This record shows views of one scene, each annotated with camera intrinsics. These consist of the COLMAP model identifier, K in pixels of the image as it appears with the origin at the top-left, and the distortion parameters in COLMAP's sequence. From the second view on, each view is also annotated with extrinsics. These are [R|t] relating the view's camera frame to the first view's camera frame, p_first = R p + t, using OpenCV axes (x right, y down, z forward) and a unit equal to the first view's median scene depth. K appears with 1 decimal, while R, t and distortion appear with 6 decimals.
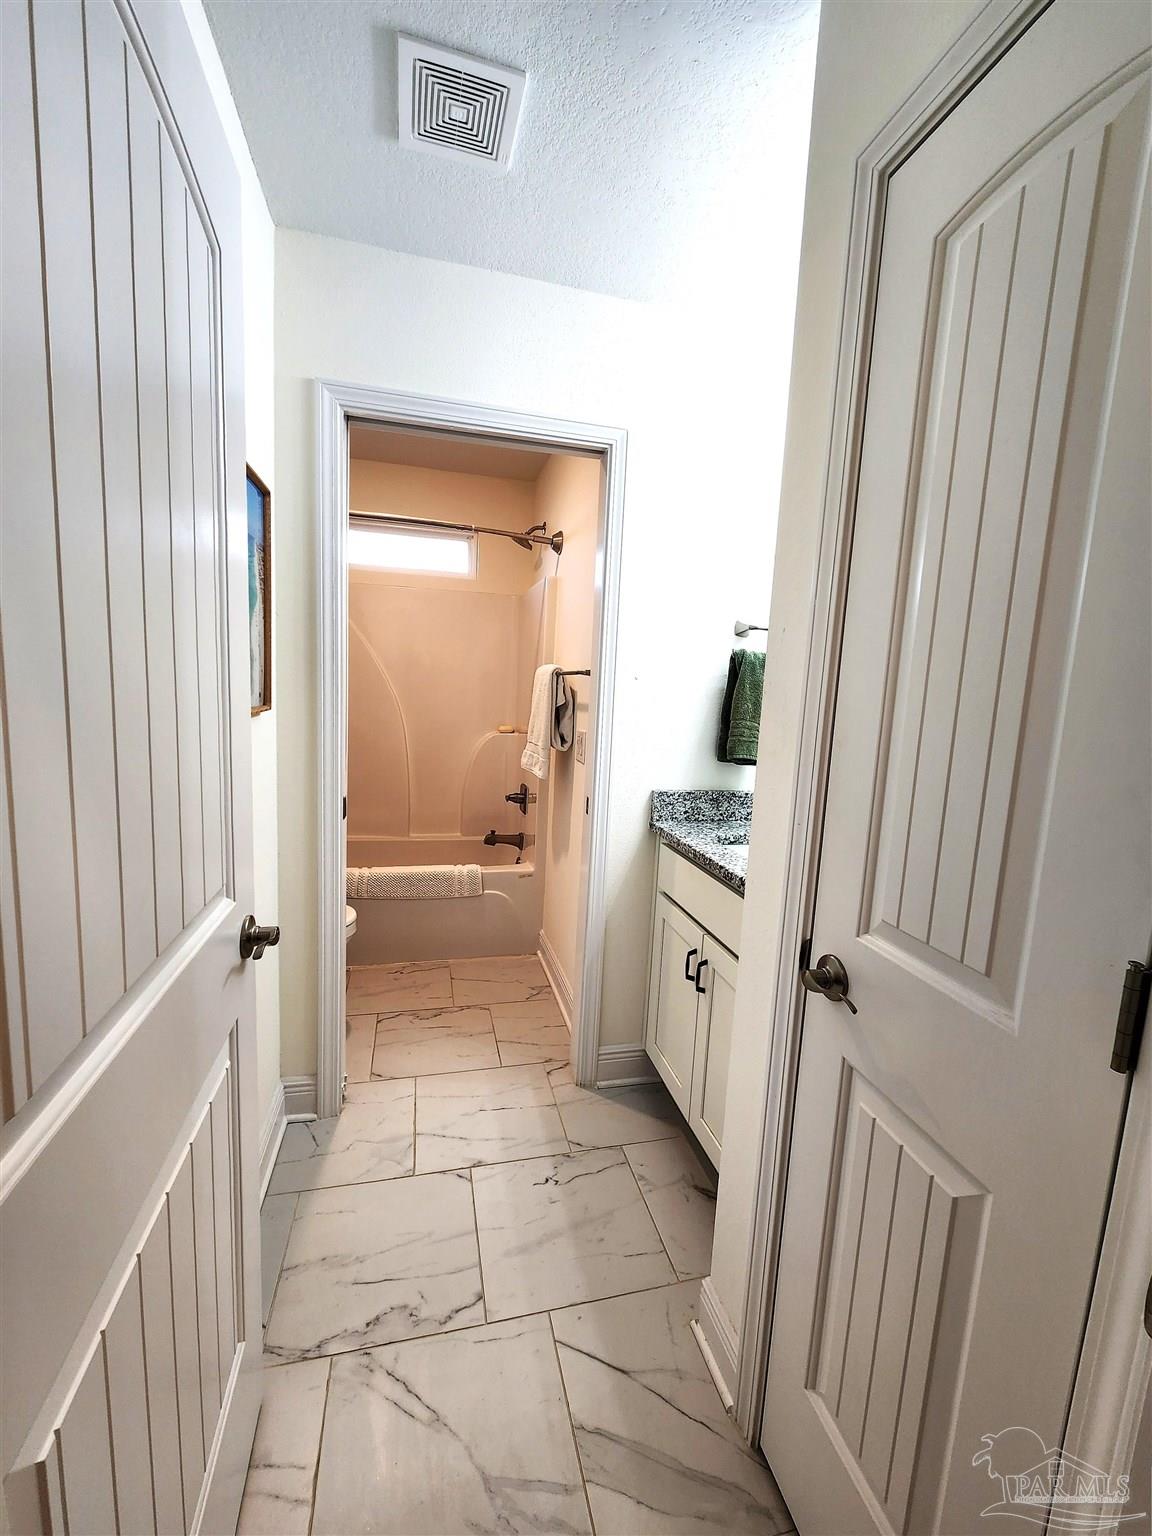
lens RADIAL K [[625.2, 0, 576.6], [0, 625.2, 771.9], [0, 0, 1]] dist [0.003062, 0.000845]
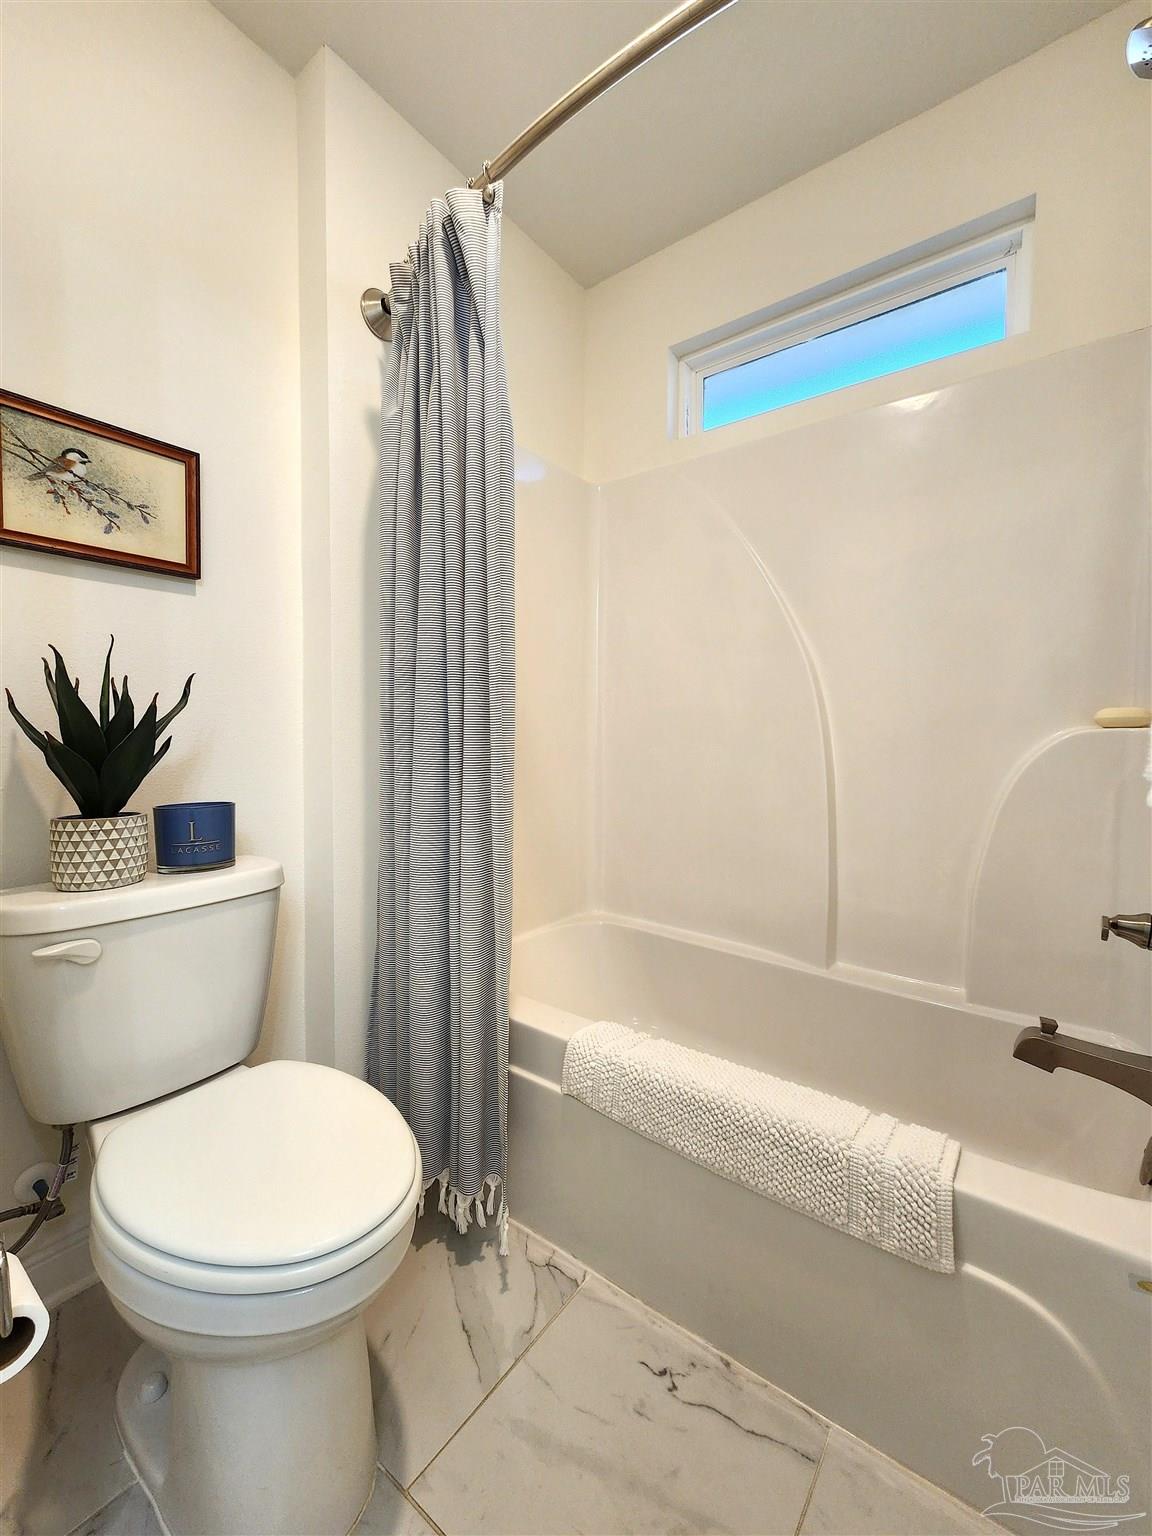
lens RADIAL K [[625.2, 0, 579.1], [0, 625.2, 764.1], [0, 0, 1]] dist [0.003062, 0.000845]
pose [[0.625560, -0.006770, -0.780147, -0.034094], [-0.078171, 0.994386, -0.071310, 0.005635], [0.776250, 0.105594, 0.621519, 0.605757]]
